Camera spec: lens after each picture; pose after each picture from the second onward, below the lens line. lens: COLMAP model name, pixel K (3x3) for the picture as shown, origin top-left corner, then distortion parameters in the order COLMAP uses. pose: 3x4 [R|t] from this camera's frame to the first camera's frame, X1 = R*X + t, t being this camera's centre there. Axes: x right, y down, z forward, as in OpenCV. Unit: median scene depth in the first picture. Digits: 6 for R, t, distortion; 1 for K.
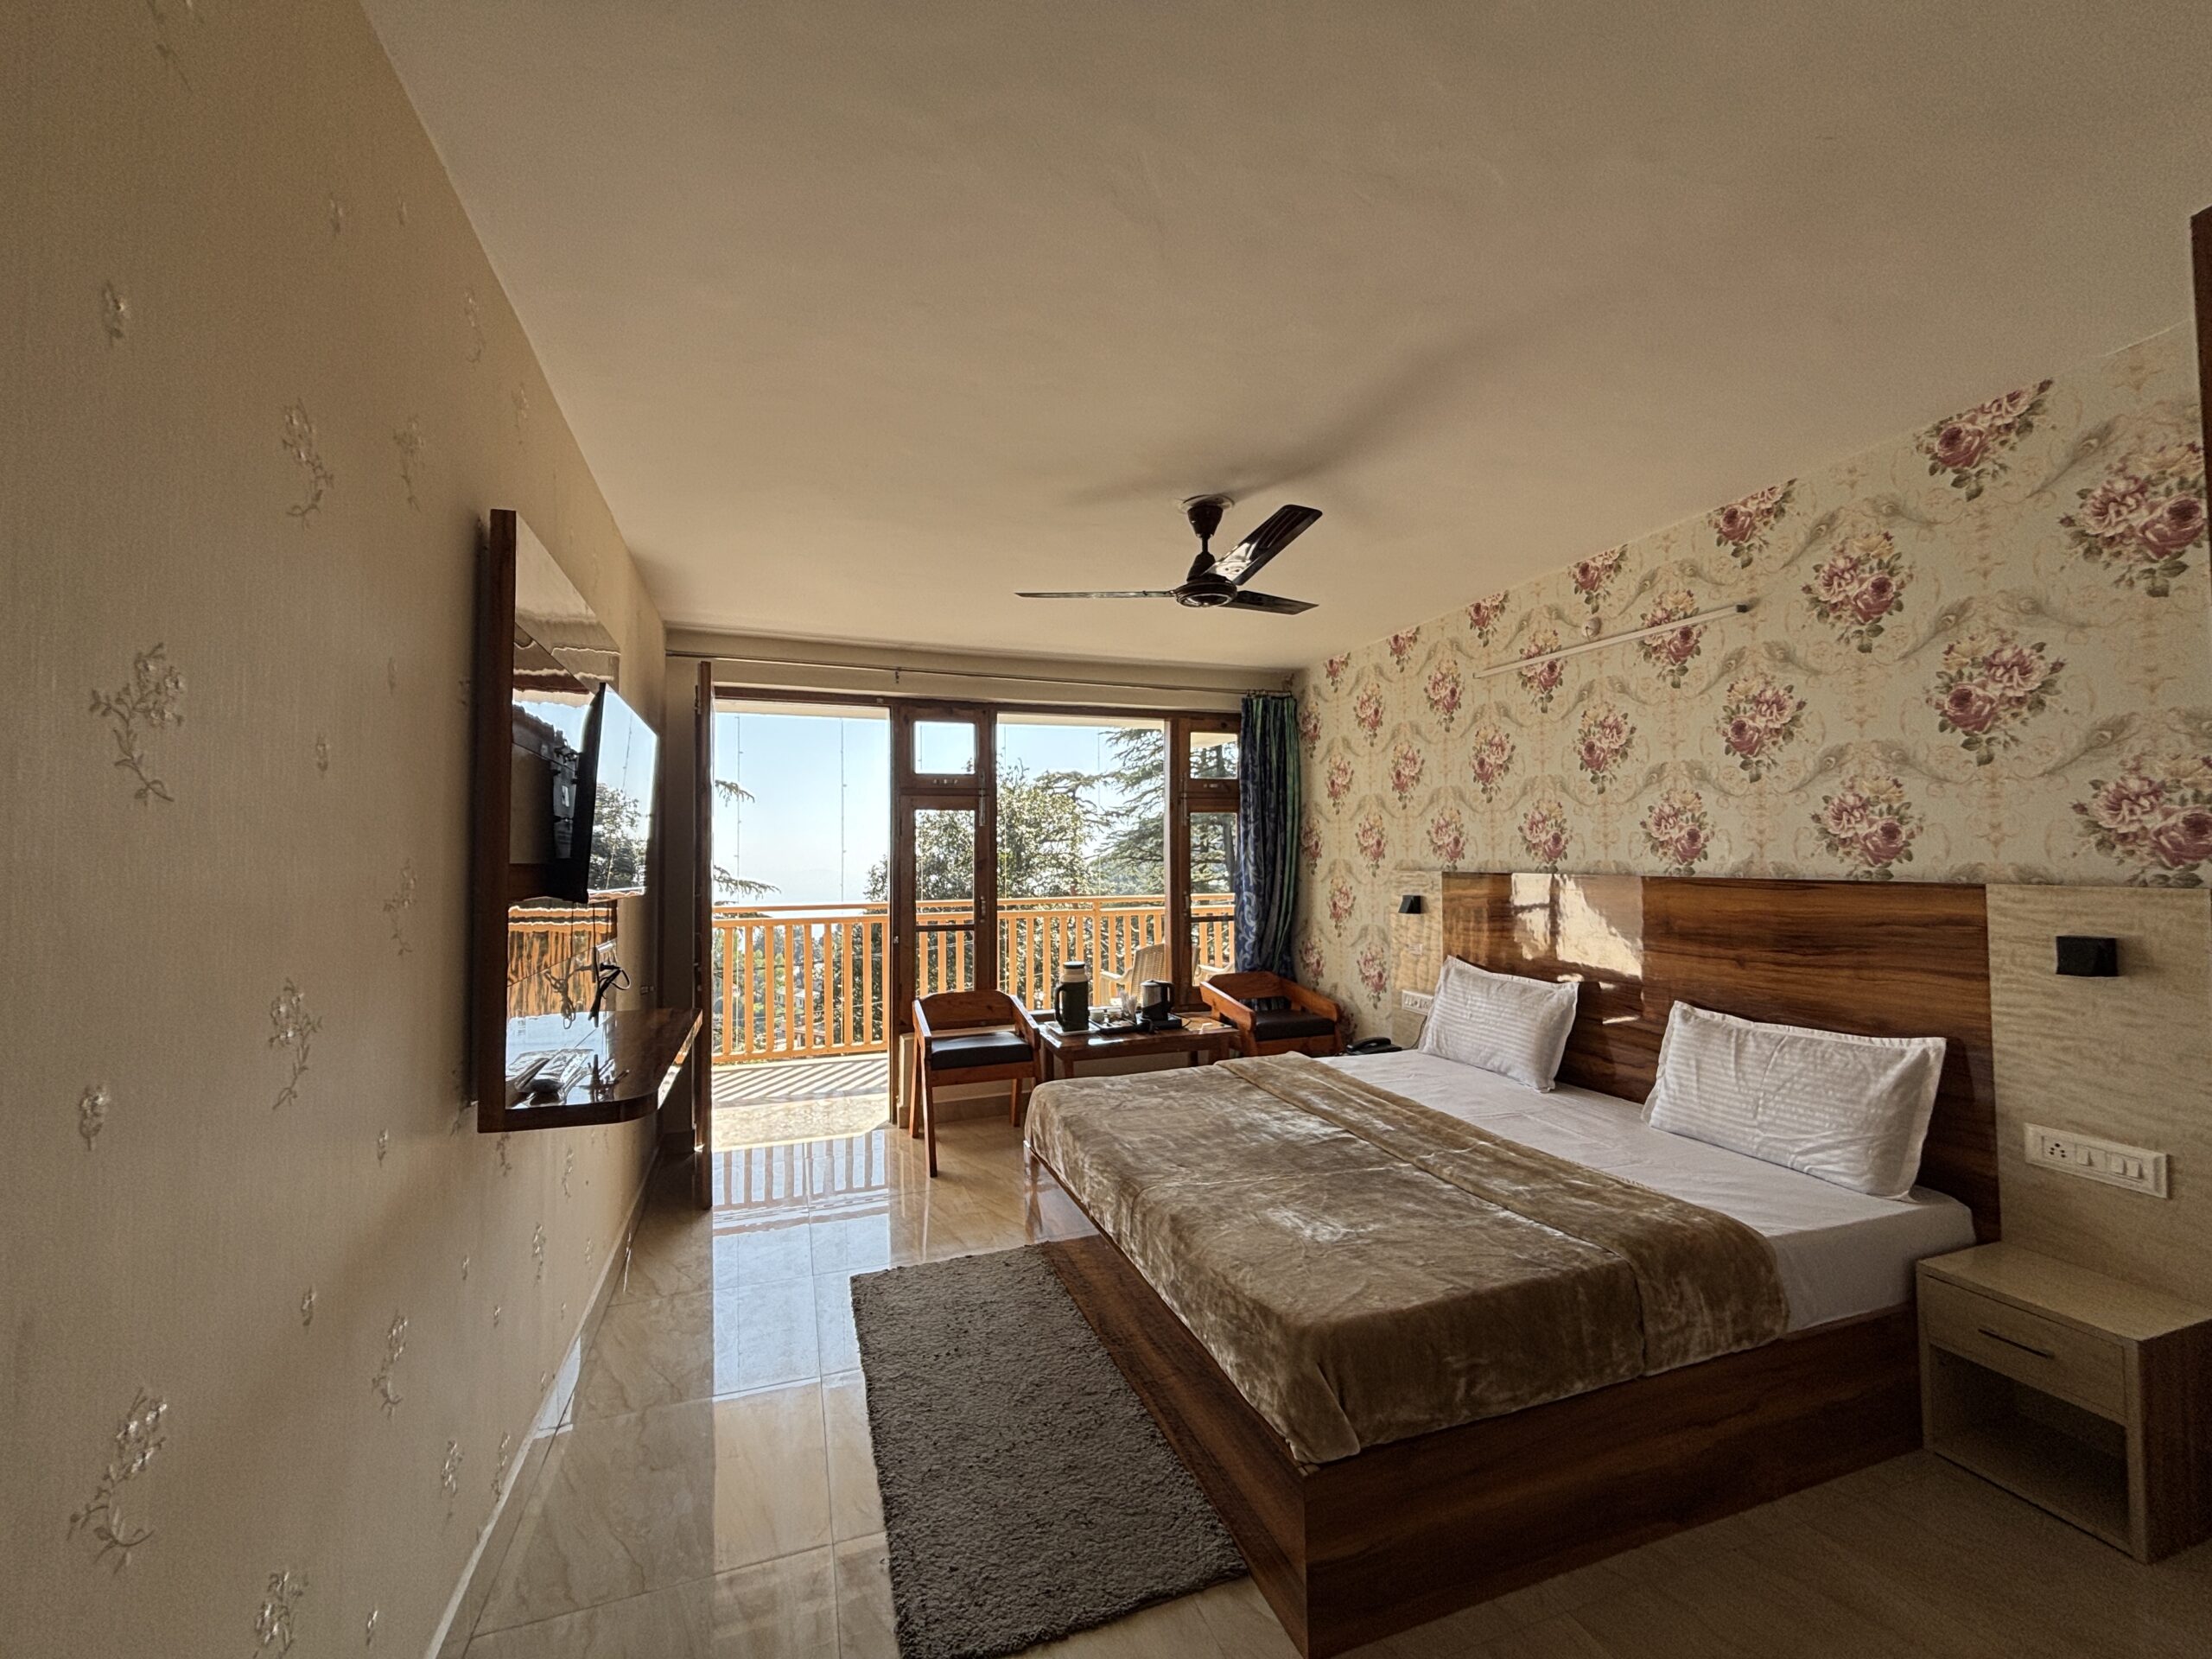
lens RADIAL K [[883.7, 0, 1100.4], [0, 883.7, 824.9], [0, 0, 1]] dist [-0.000785, -0.000966]
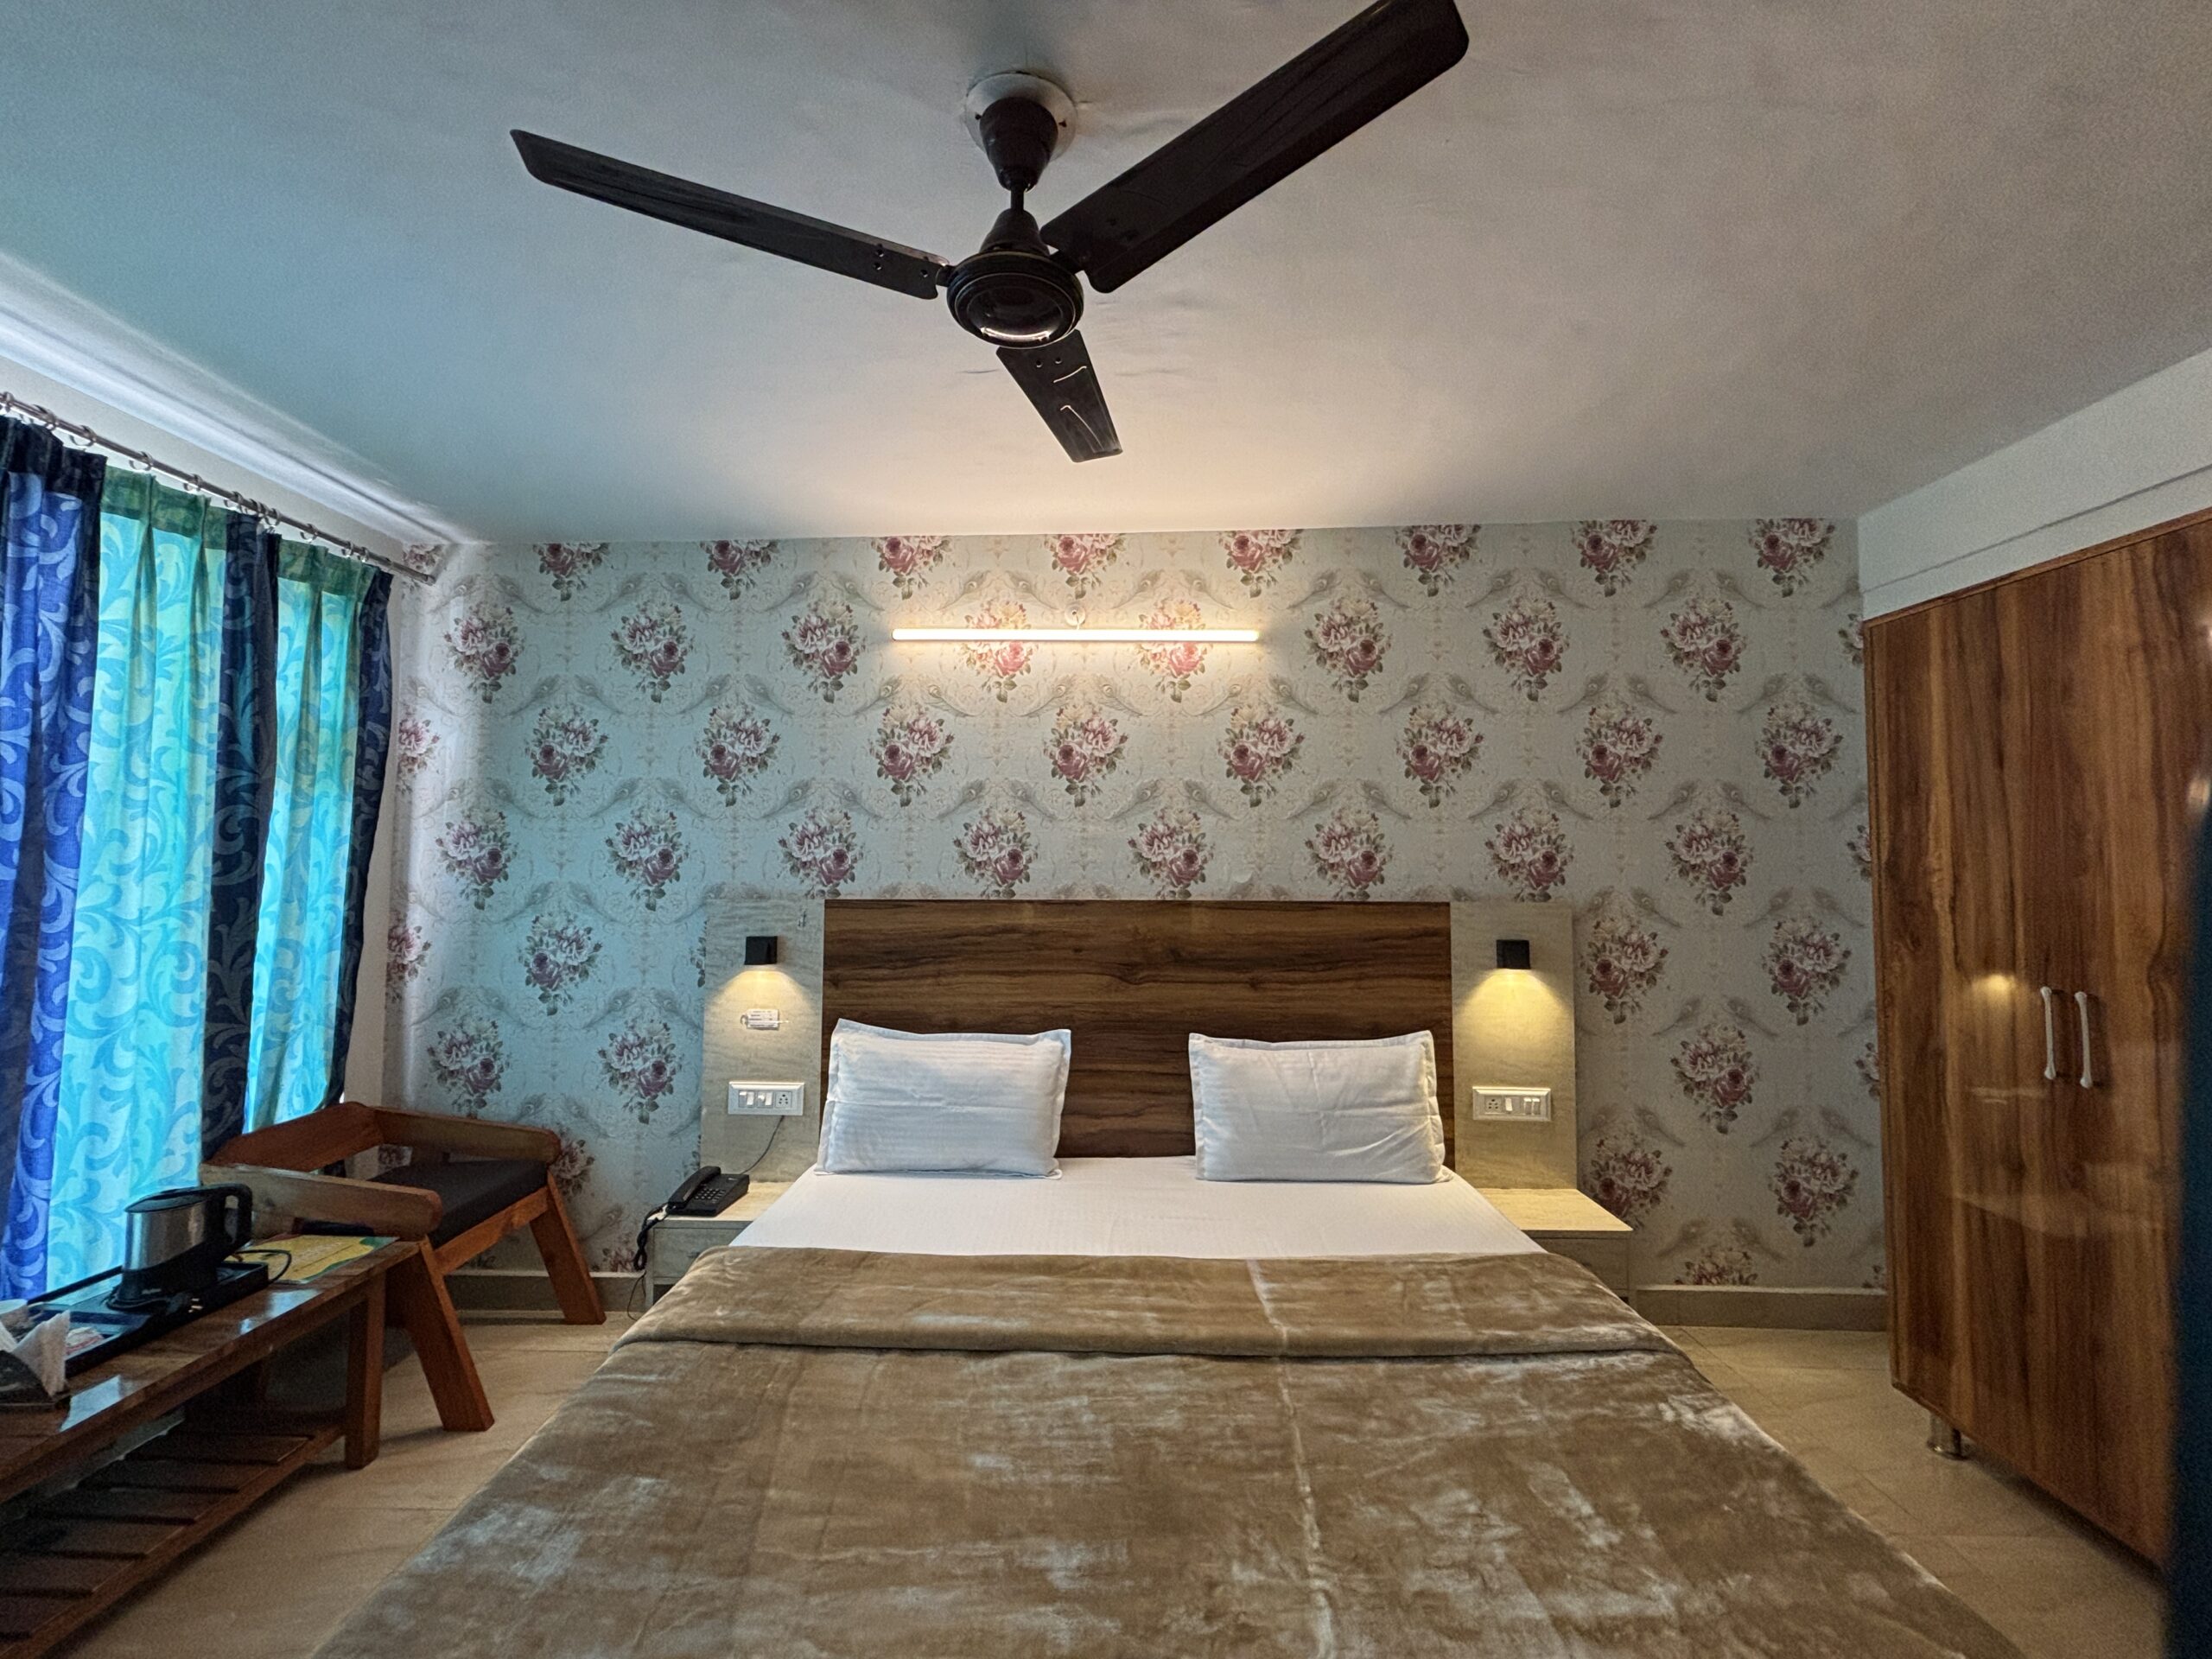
lens RADIAL K [[885.5, 0, 1099.3], [0, 885.5, 825.9], [0, 0, 1]] dist [0.000581, -0.001218]
pose [[0.352585, 0.056960, 0.934045, -0.296519], [-0.037093, 0.998212, -0.046871, 0.030307], [-0.935044, -0.018121, 0.354067, 0.855485]]
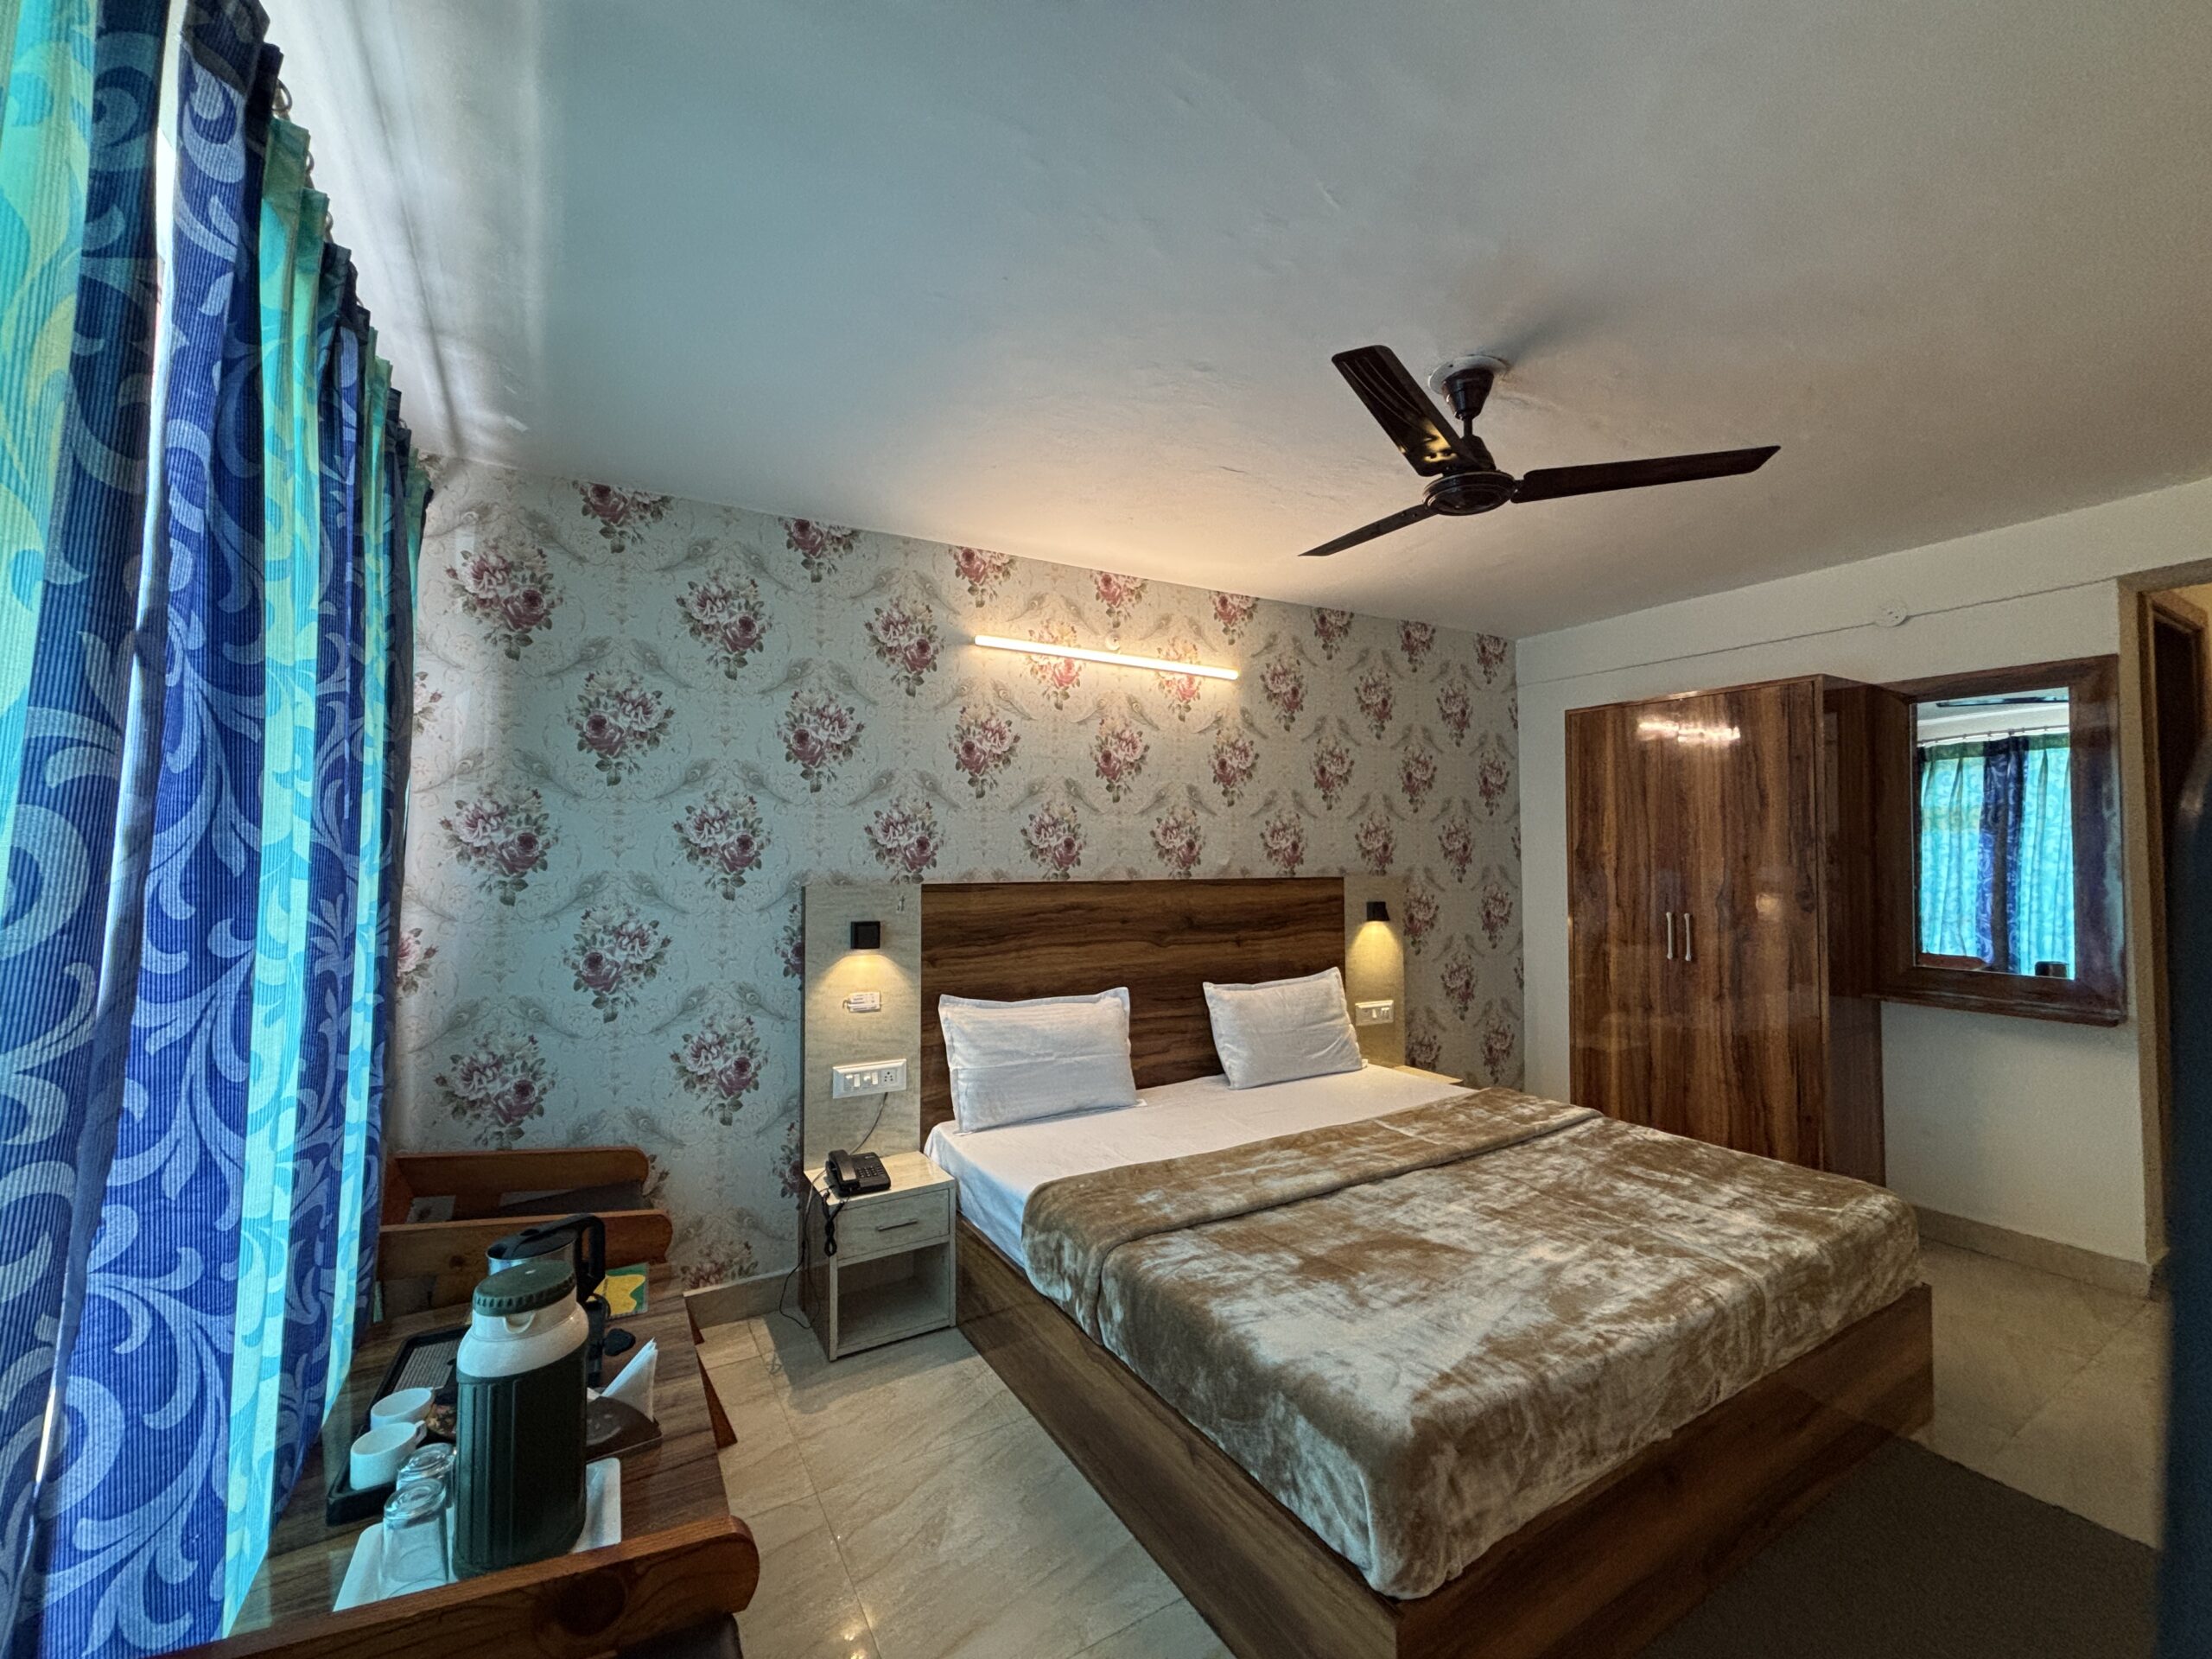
lens RADIAL K [[875.3, 0, 1075.4], [0, 875.3, 827.1], [0, 0, 1]] dist [-0.001335, -0.000217]
pose [[-0.181382, 0.041198, 0.982549, -0.547120], [-0.029366, 0.998450, -0.047285, 0.055563], [-0.982974, -0.037430, -0.179891, 1.559608]]
